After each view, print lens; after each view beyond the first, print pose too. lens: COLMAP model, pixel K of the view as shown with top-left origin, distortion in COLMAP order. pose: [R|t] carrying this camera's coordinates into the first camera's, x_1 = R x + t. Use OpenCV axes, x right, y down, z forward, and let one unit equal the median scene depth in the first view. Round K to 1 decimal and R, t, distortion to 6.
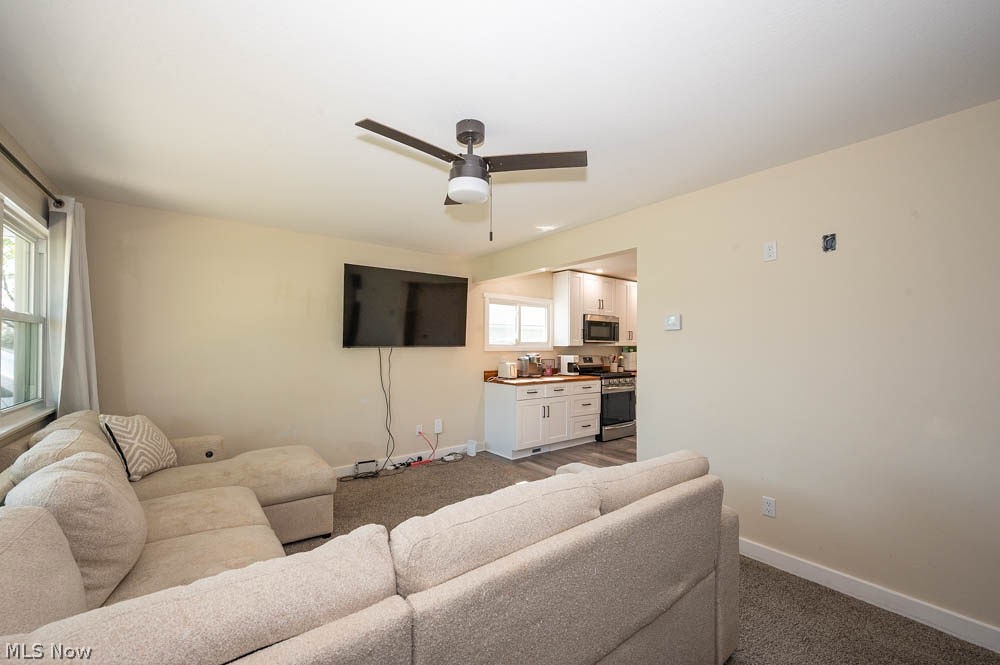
lens RADIAL K [[402.0, 0, 498.2], [0, 402.0, 342.3], [0, 0, 1]] dist [0.000012, 0.000022]
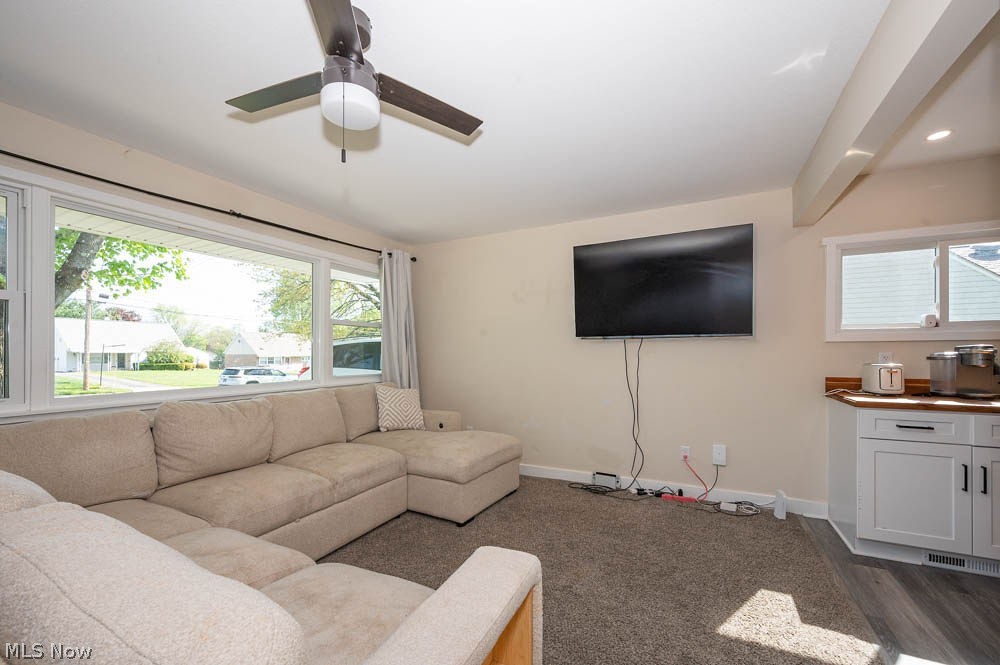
lens RADIAL K [[402.0, 0, 498.2], [0, 402.0, 342.3], [0, 0, 1]] dist [0.000012, 0.000022]
pose [[0.430879, -0.026487, -0.902021, 0.317185], [0.017367, 0.999627, -0.021057, 0.030126], [0.902243, -0.006593, 0.431178, 0.394795]]
